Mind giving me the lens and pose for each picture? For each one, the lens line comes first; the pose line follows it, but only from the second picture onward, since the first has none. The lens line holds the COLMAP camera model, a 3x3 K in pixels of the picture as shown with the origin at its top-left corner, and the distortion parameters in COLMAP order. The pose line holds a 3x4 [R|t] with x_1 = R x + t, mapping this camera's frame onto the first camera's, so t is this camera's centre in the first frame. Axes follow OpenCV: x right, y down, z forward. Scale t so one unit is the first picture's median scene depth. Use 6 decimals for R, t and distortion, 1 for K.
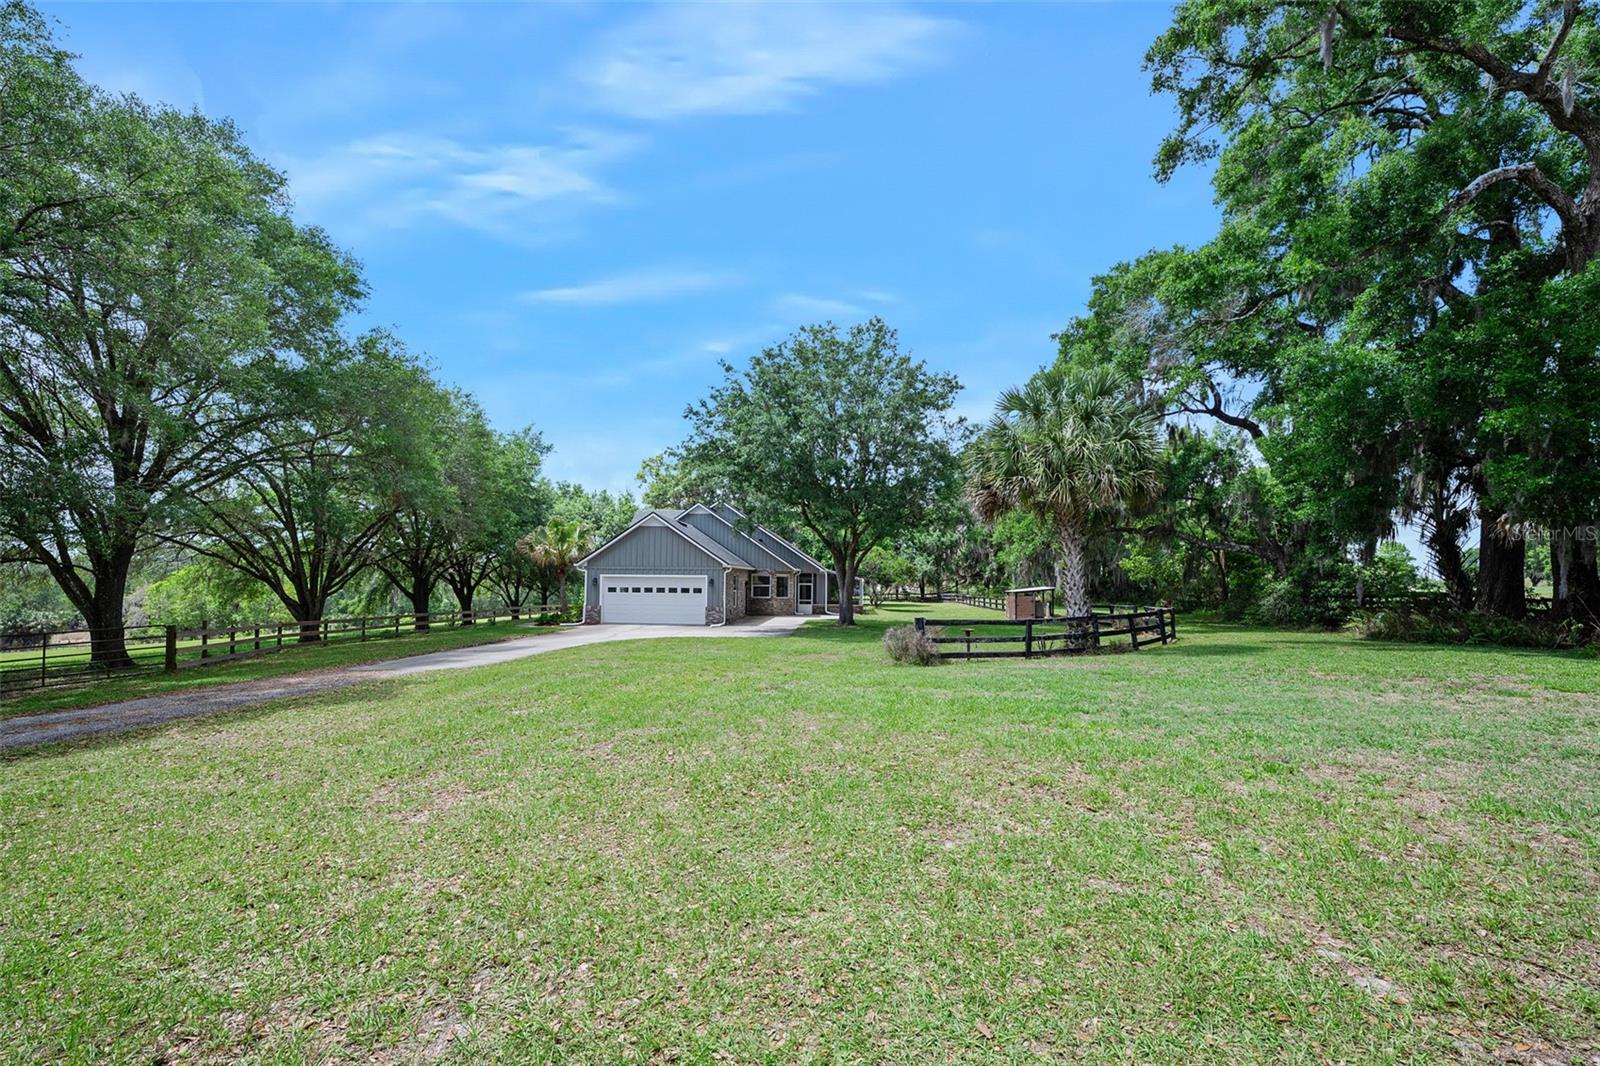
lens RADIAL K [[645.1, 0, 808.2], [0, 645.1, 556.5], [0, 0, 1]] dist [-0.000963, -0.000092]
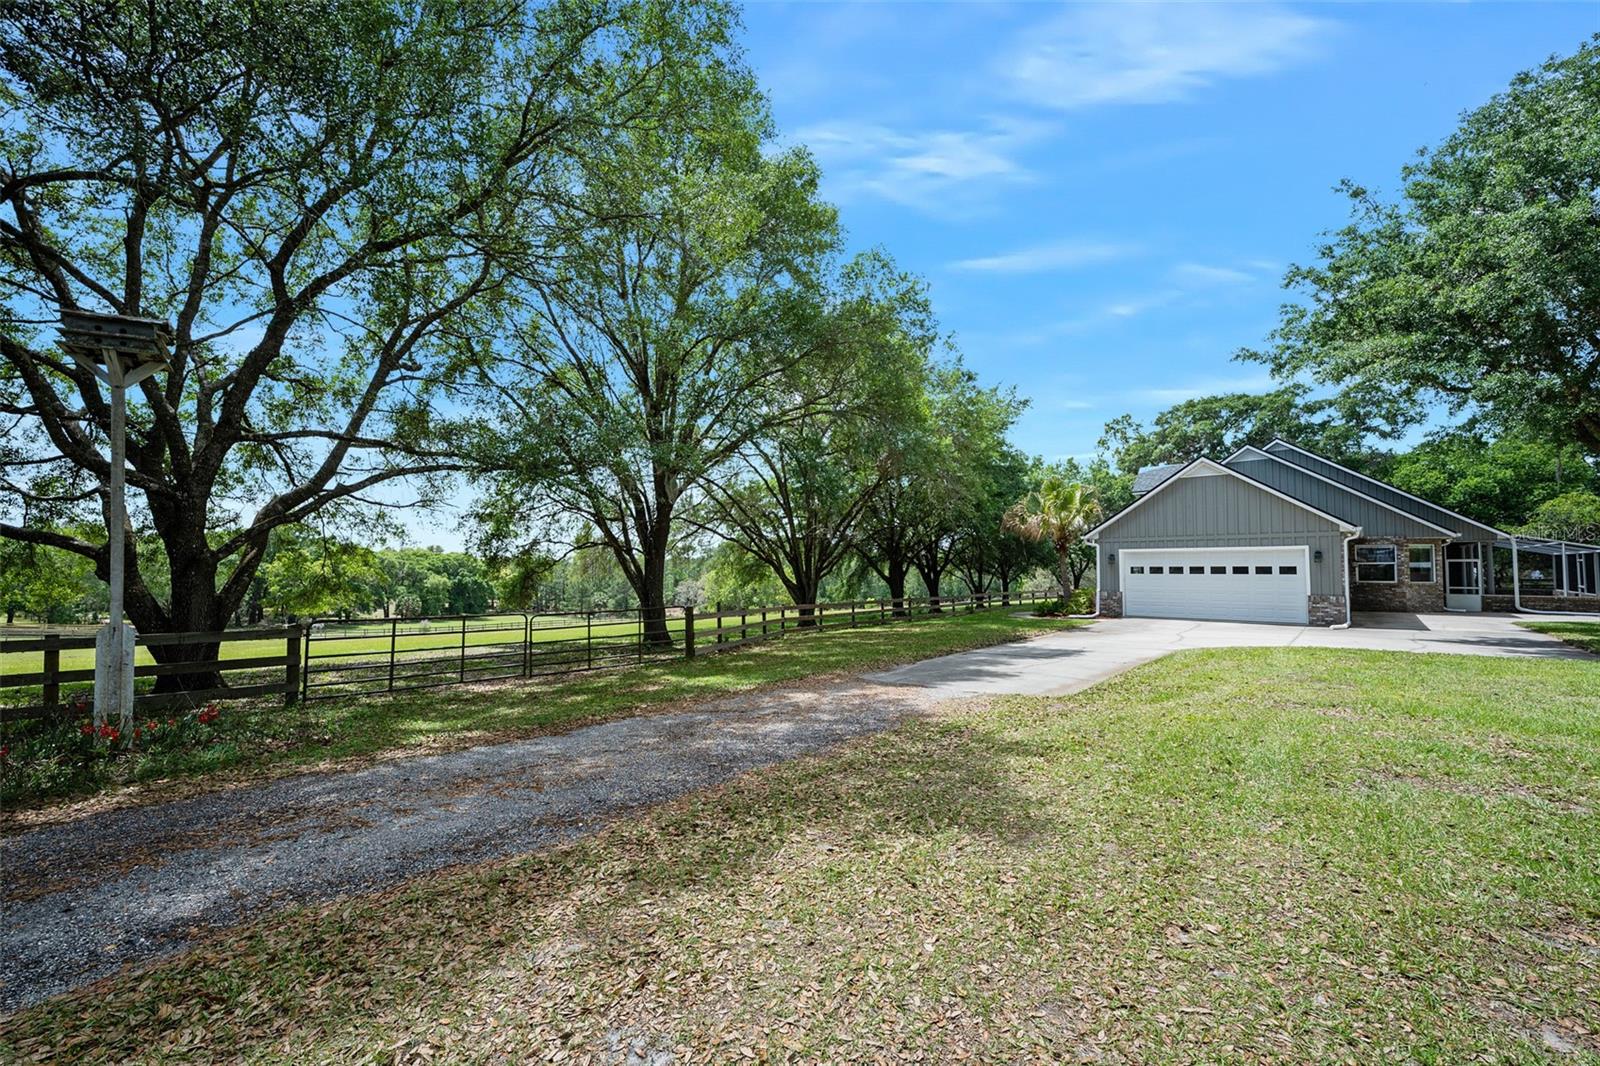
lens RADIAL K [[645.1, 0, 808.2], [0, 645.1, 556.5], [0, 0, 1]] dist [-0.000963, -0.000092]
pose [[0.798237, -0.022982, -0.601904, -0.166201], [0.033529, 0.999418, 0.006307, 0.019498], [0.601409, -0.025216, 0.798543, 0.204101]]
